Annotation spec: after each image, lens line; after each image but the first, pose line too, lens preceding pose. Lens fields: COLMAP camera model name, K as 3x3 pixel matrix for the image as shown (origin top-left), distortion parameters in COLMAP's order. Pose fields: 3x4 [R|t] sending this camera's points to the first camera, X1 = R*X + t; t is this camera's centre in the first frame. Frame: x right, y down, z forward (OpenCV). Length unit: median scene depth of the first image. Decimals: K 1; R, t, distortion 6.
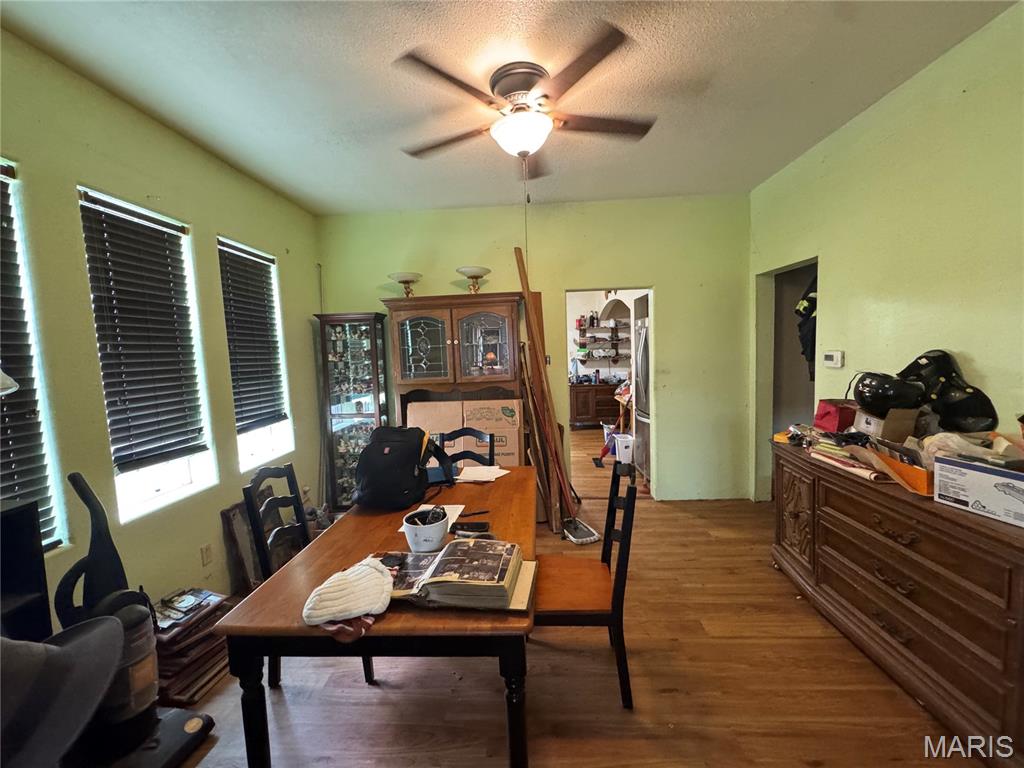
lens RADIAL K [[408.6, 0, 513.5], [0, 408.6, 383.9], [0, 0, 1]] dist [-0.001239, 0.000018]
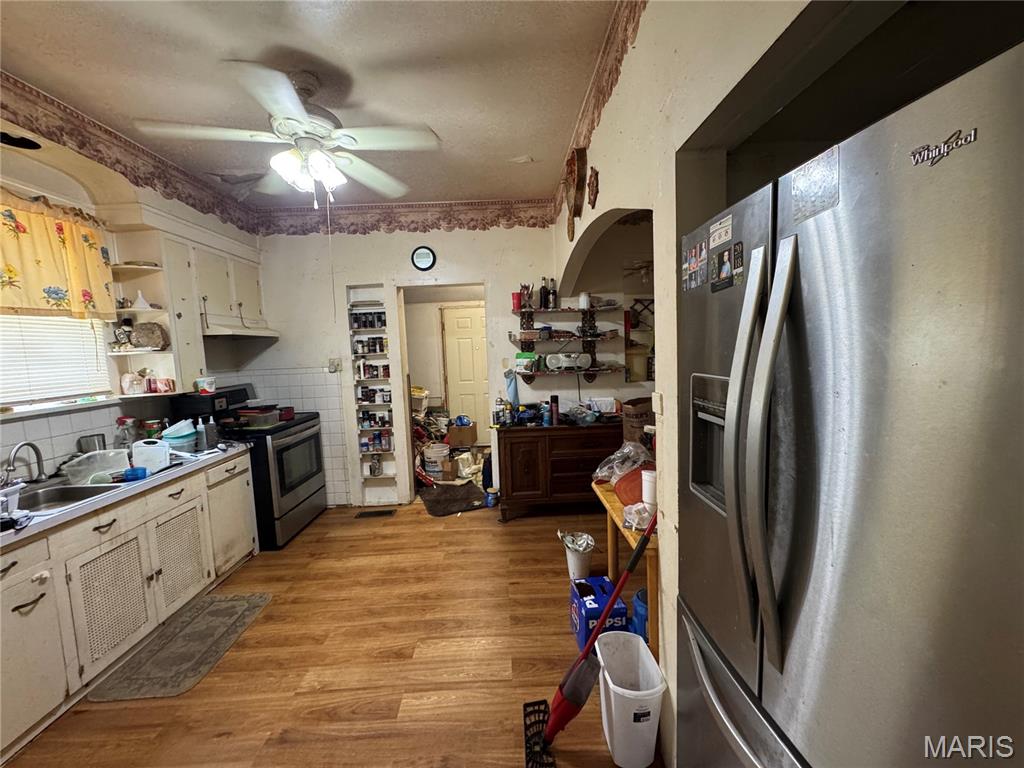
lens RADIAL K [[408.6, 0, 513.5], [0, 408.6, 383.9], [0, 0, 1]] dist [-0.001239, 0.000018]
pose [[0.997630, -0.004825, 0.068632, 0.123761], [0.004577, 0.999982, 0.003759, -0.050872], [-0.068649, -0.003436, 0.997635, 0.519375]]
